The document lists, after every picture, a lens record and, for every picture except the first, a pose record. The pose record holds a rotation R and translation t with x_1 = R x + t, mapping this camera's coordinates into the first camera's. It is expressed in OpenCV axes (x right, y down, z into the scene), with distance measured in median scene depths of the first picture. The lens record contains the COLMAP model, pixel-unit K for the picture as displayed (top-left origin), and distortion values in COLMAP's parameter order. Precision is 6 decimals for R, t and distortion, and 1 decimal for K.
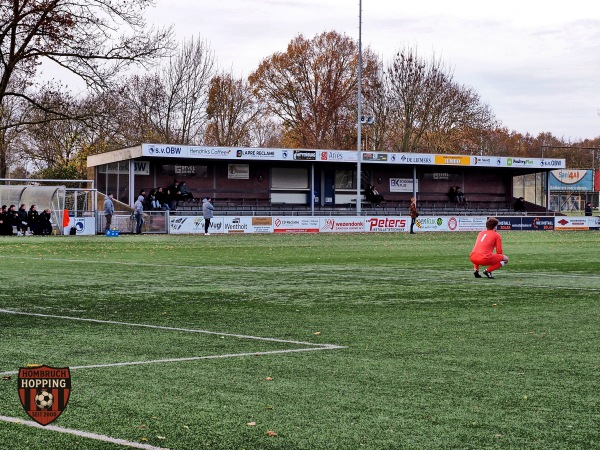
lens RADIAL K [[1619.5, 0, 300.0], [0, 1619.5, 225.0], [0, 0, 1]] dist [0.046608, 0.627969]
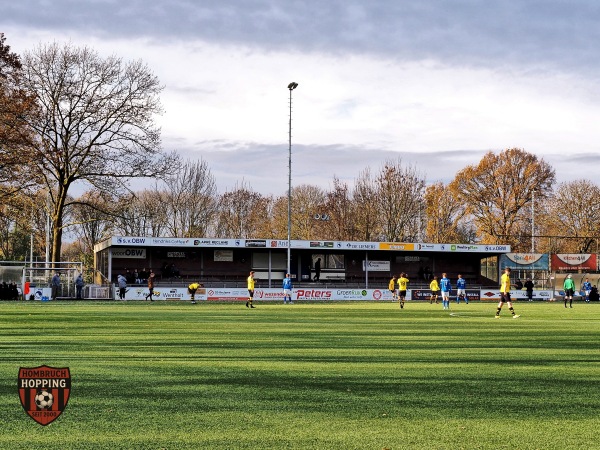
lens RADIAL K [[1242.7, 0, 300.0], [0, 1242.7, 225.0], [0, 0, 1]] dist [0.020900, 0.090473]
pose [[0.954514, -0.011852, -0.297931, 0.333507], [-0.006045, 0.998235, -0.059076, 0.002725], [0.298105, 0.058189, 0.952758, 0.013713]]
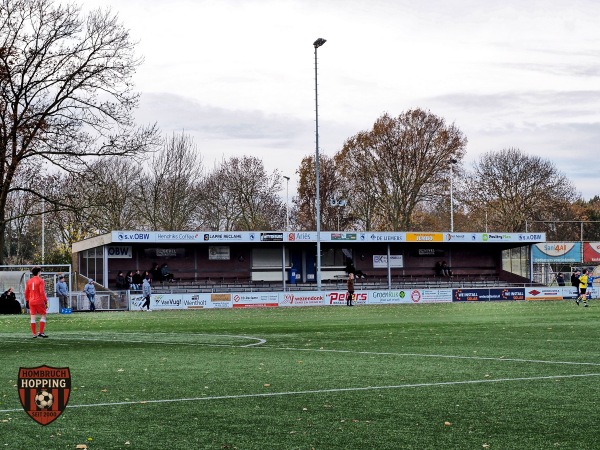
lens RADIAL K [[1708.9, 0, 300.0], [0, 1708.9, 225.0], [0, 0, 1]] dist [0.089369, 0.565633]
pose [[0.993207, -0.026418, -0.113324, 0.146883], [0.021195, 0.998668, -0.047047, 0.003823], [0.114416, 0.044325, 0.992444, -0.147537]]
